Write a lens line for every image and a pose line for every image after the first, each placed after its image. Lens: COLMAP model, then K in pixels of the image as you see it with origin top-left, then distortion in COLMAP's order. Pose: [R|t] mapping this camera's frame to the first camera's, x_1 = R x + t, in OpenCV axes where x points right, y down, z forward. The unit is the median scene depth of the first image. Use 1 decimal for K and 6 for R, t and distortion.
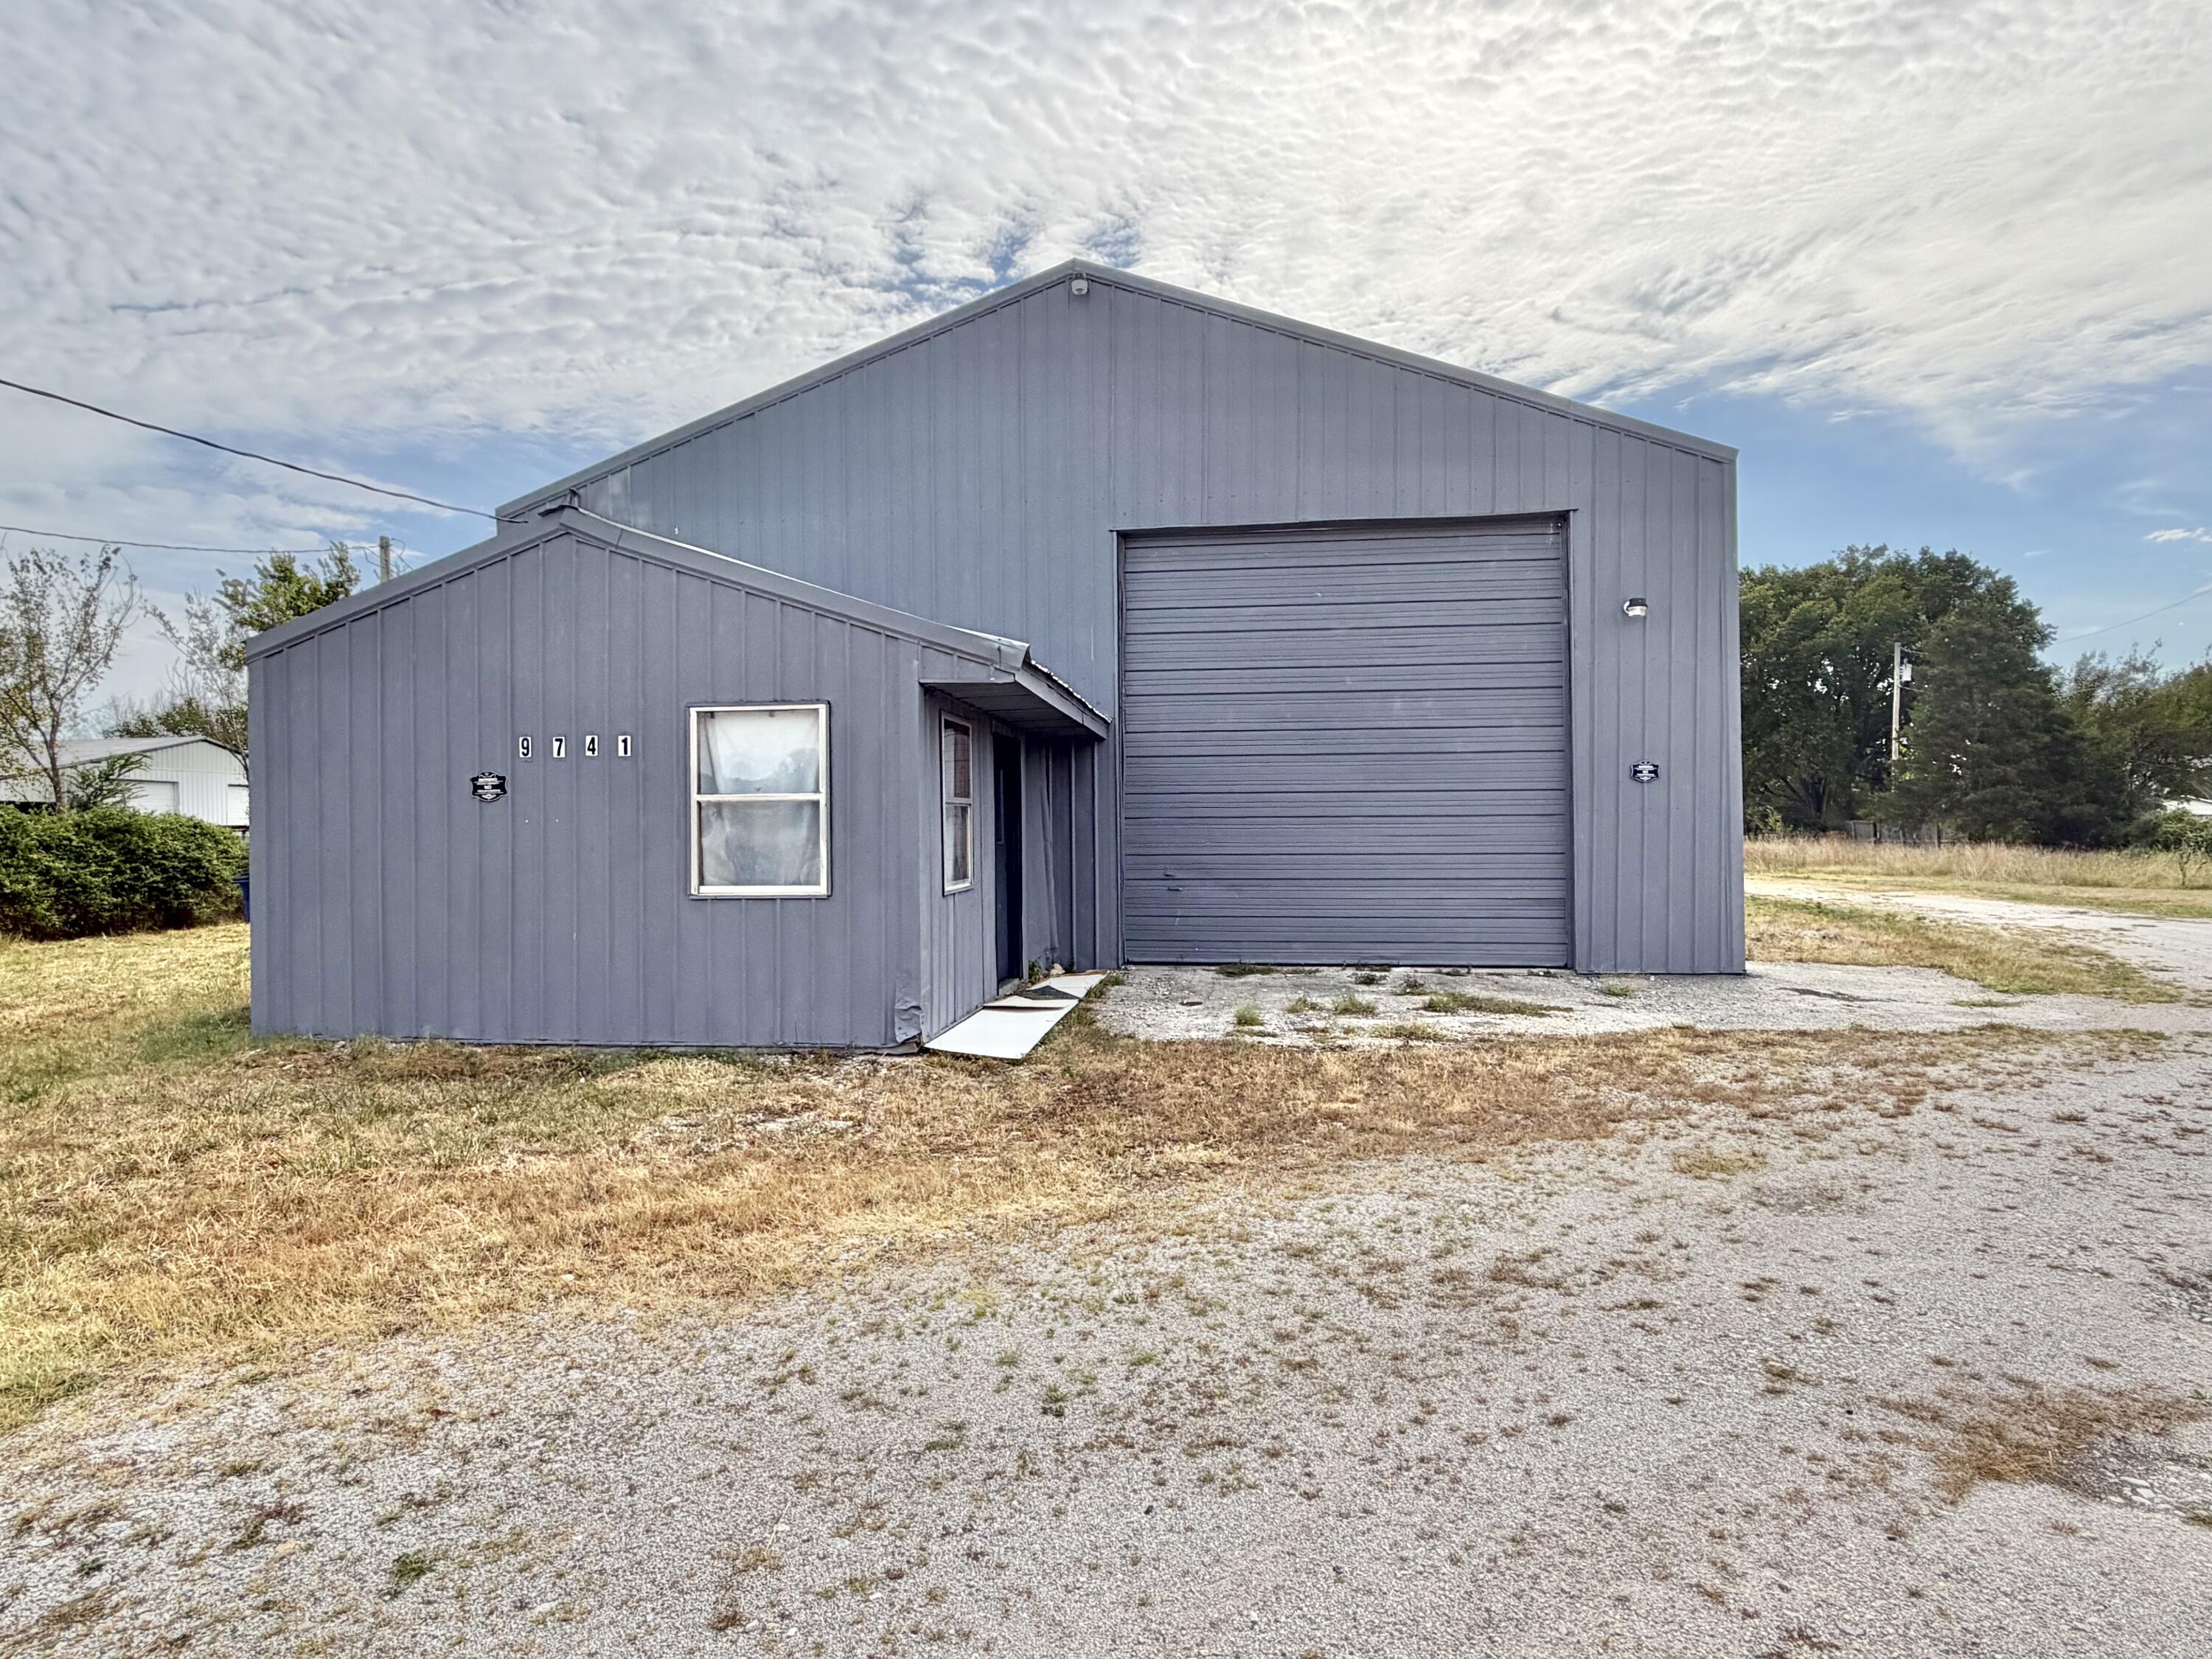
lens RADIAL K [[1219.0, 0, 1106.4], [0, 1219.0, 839.0], [0, 0, 1]] dist [-0.004136, -0.001256]
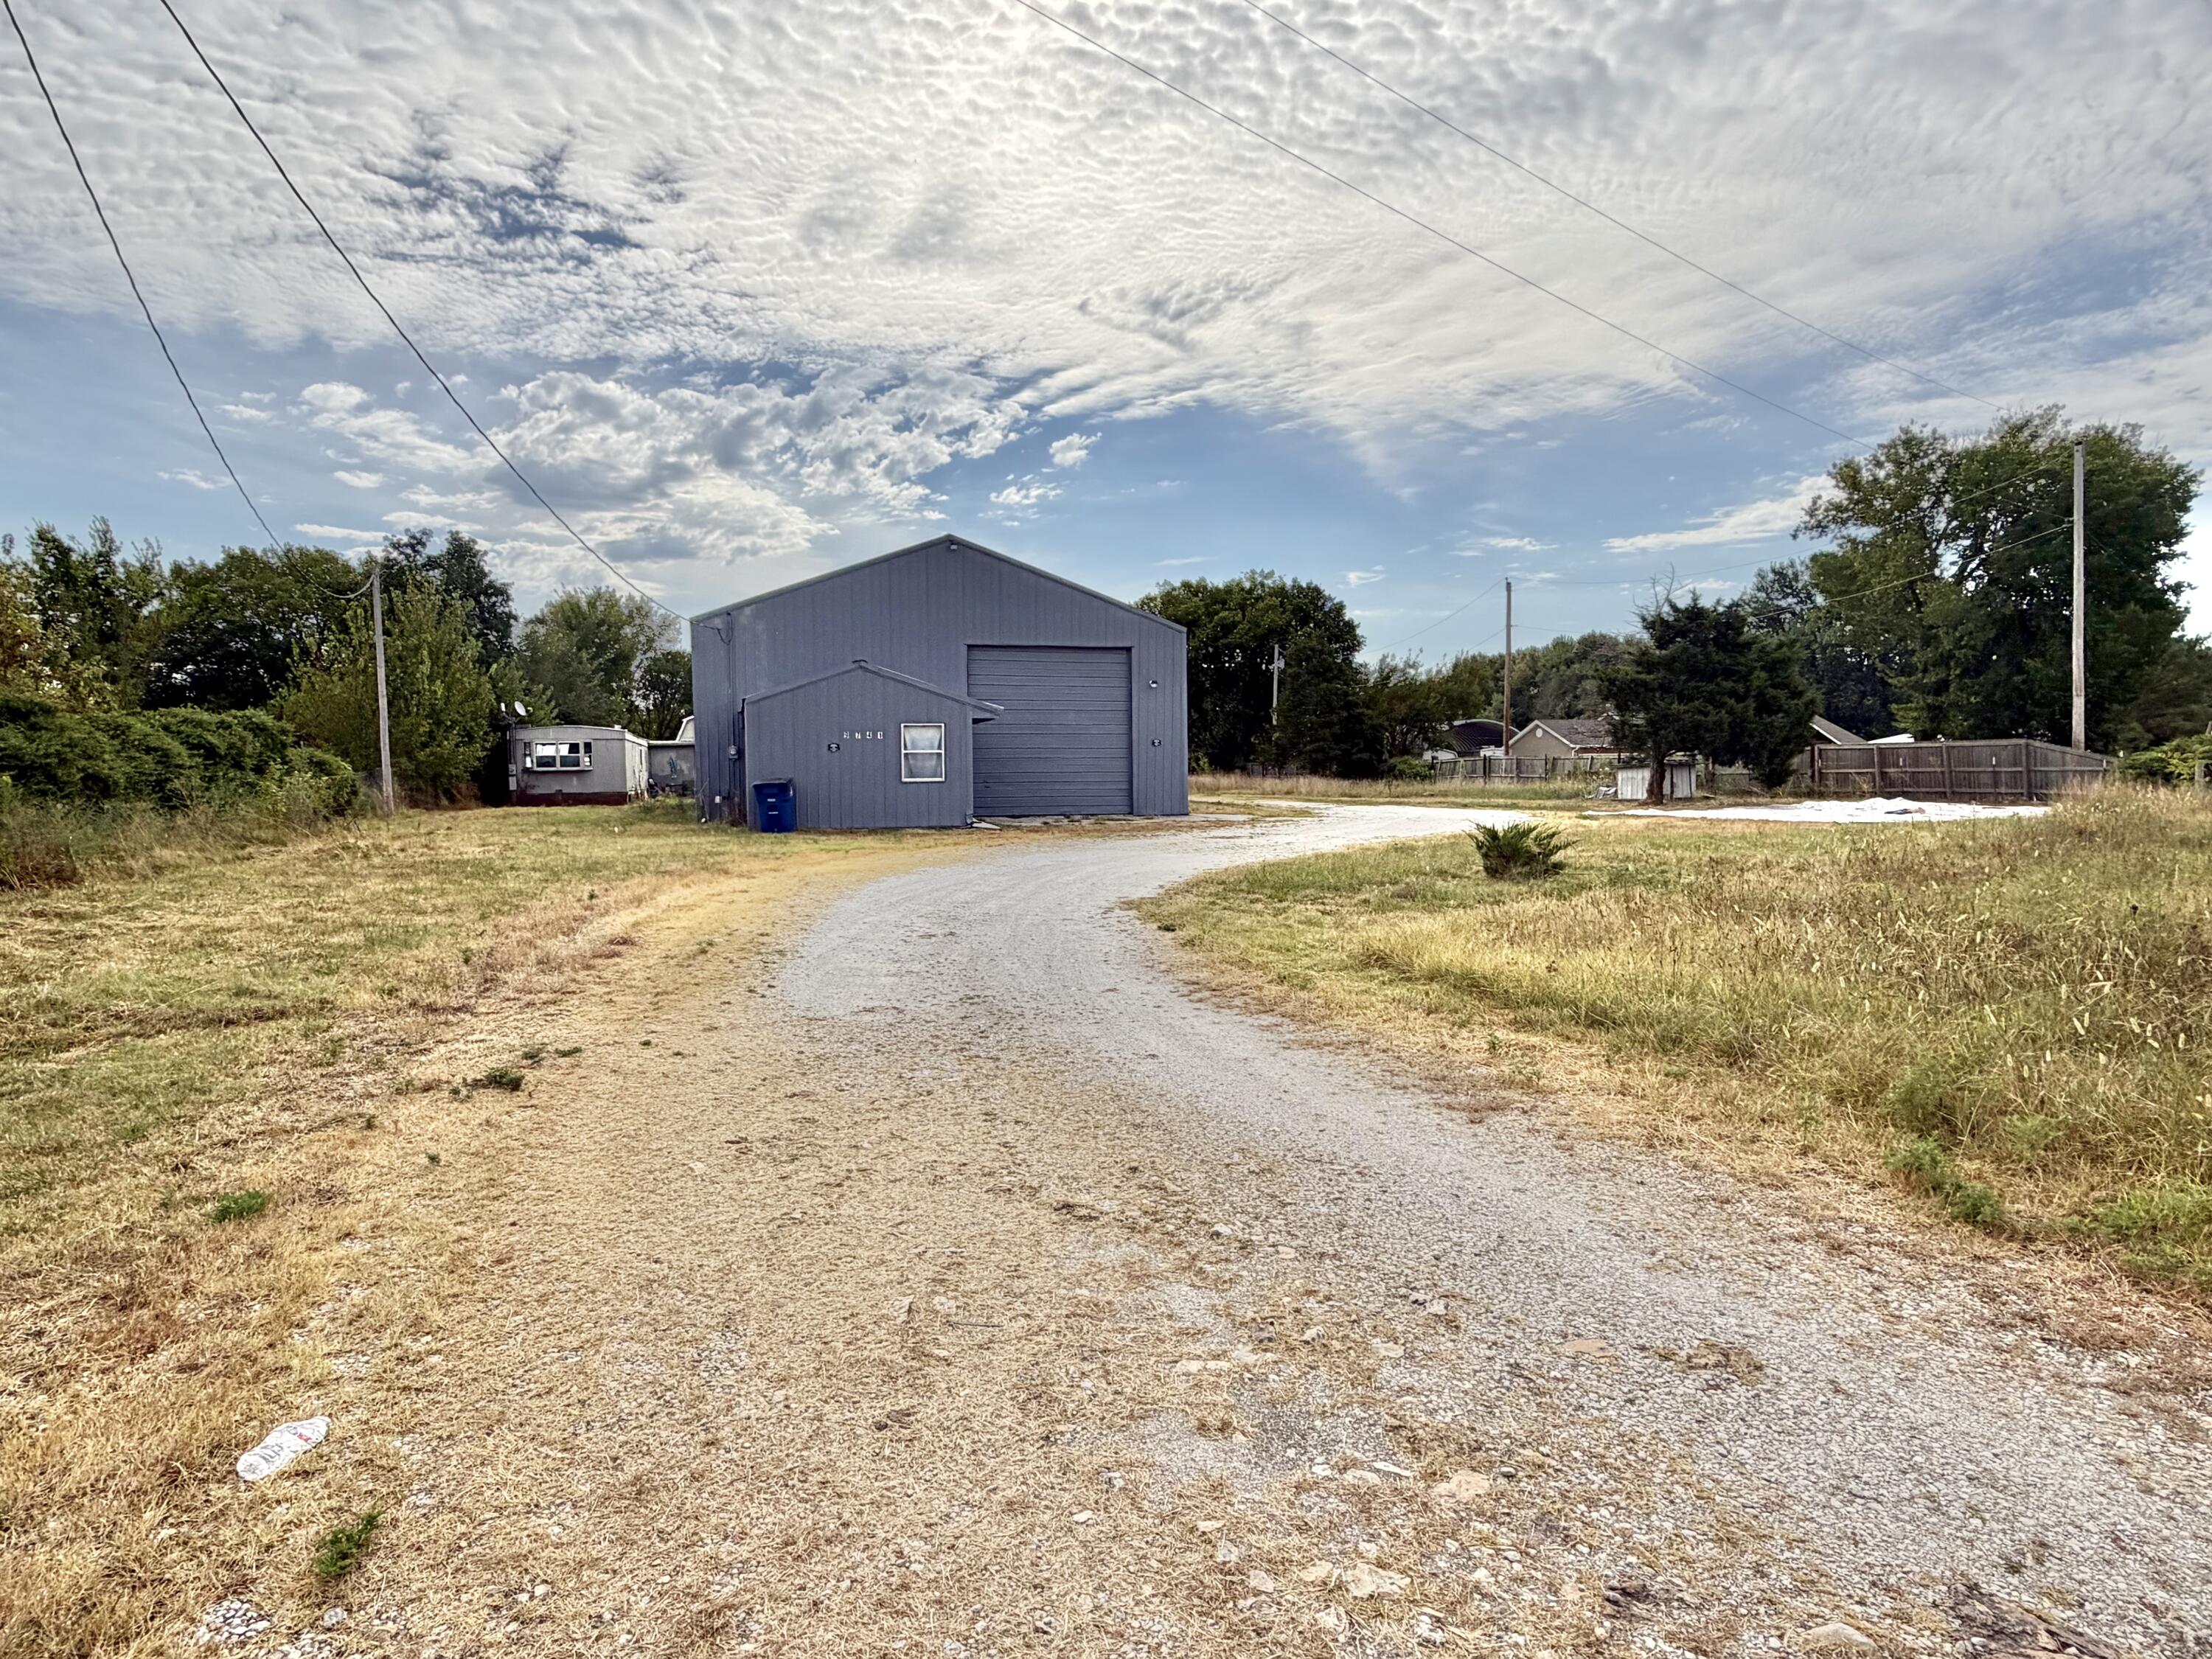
lens RADIAL K [[1219.0, 0, 1106.4], [0, 1219.0, 839.0], [0, 0, 1]] dist [-0.004136, -0.001256]
pose [[0.913779, -0.023002, 0.405561, -0.161806], [0.004117, 0.998869, 0.047377, 0.006726], [-0.406192, -0.041623, 0.912839, -0.306005]]
